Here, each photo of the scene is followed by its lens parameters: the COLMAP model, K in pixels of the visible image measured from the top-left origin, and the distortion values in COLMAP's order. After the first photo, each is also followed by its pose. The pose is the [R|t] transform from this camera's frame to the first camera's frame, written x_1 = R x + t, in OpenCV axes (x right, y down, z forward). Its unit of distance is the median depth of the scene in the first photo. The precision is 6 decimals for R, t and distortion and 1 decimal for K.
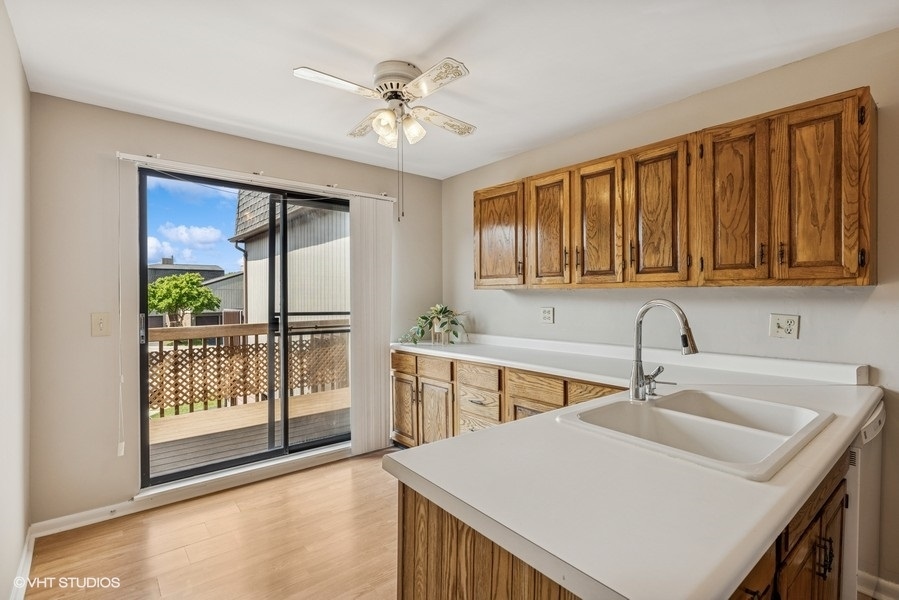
lens RADIAL K [[433.5, 0, 448.6], [0, 433.5, 296.0], [0, 0, 1]] dist [-0.002427, 0.000605]
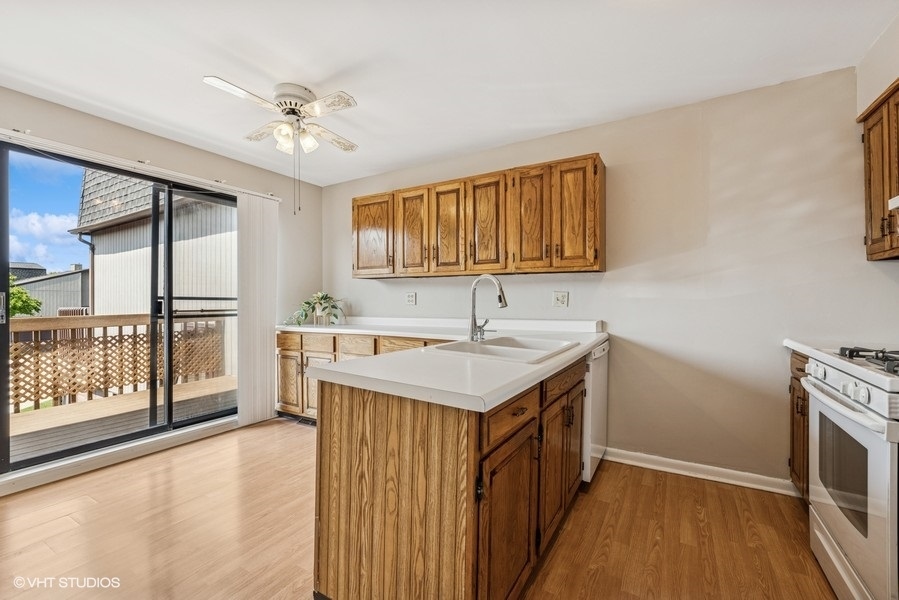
lens RADIAL K [[384.9, 0, 449.5], [0, 384.9, 300.0], [0, 0, 1]] dist [0.002928, 0.000446]
pose [[0.944142, 0.001076, 0.329538, -0.050674], [-0.000829, 0.999999, -0.000890, 0.058981], [-0.329538, 0.000567, 0.944142, -0.146310]]
